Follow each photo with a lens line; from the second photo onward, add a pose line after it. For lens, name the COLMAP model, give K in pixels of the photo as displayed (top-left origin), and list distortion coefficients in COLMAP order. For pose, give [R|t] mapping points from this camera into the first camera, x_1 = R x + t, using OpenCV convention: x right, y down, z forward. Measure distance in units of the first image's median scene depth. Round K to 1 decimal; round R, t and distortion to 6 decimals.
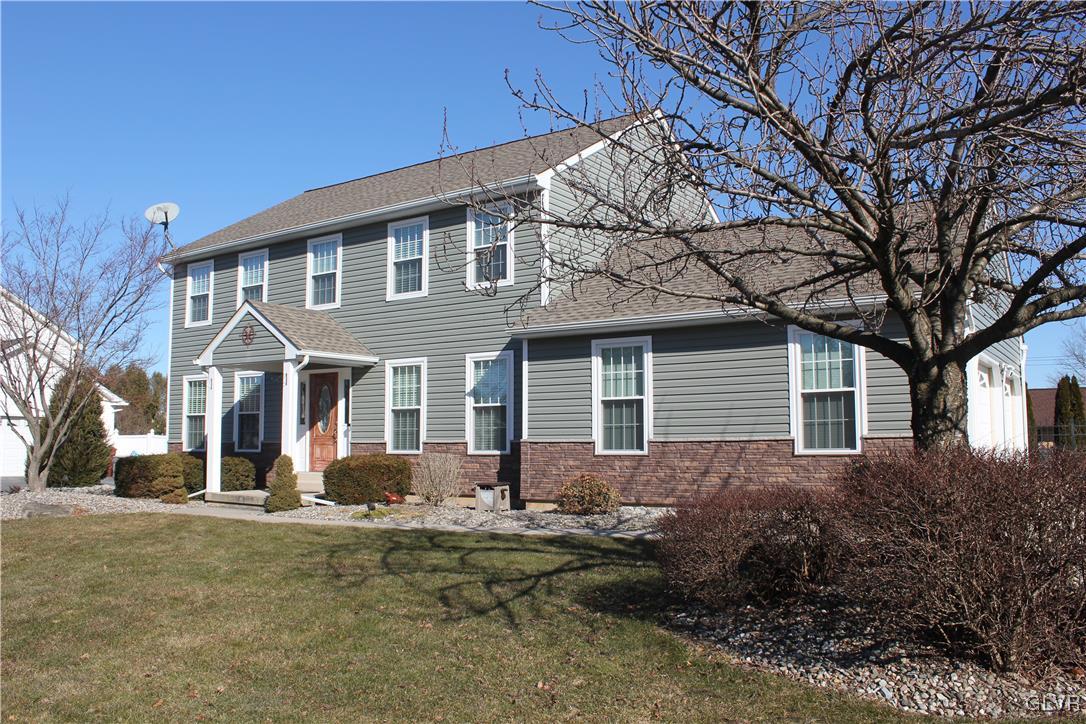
lens RADIAL K [[883.1, 0, 543.0], [0, 883.1, 362.0], [0, 0, 1]] dist [-0.164563, 0.131230]
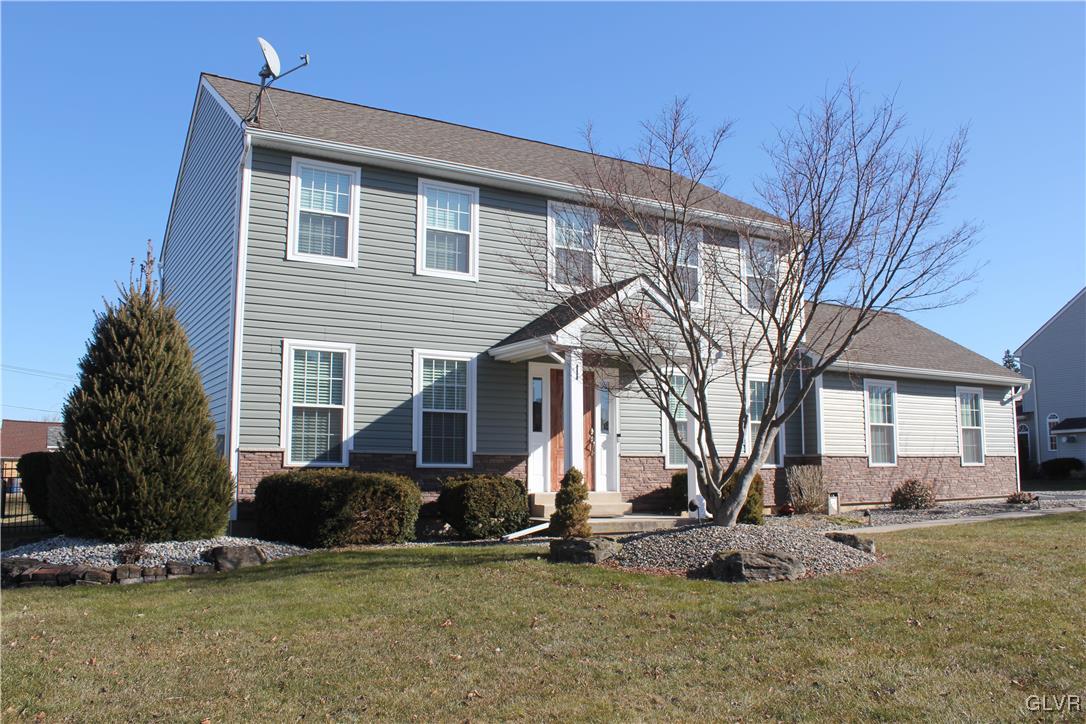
lens RADIAL K [[883.1, 0, 543.0], [0, 883.1, 362.0], [0, 0, 1]] dist [-0.164563, 0.131230]
pose [[0.451434, 0.107010, 0.885865, -0.822186], [-0.093755, 0.992976, -0.072172, 0.055812], [-0.887365, -0.050474, 0.458296, 0.534273]]
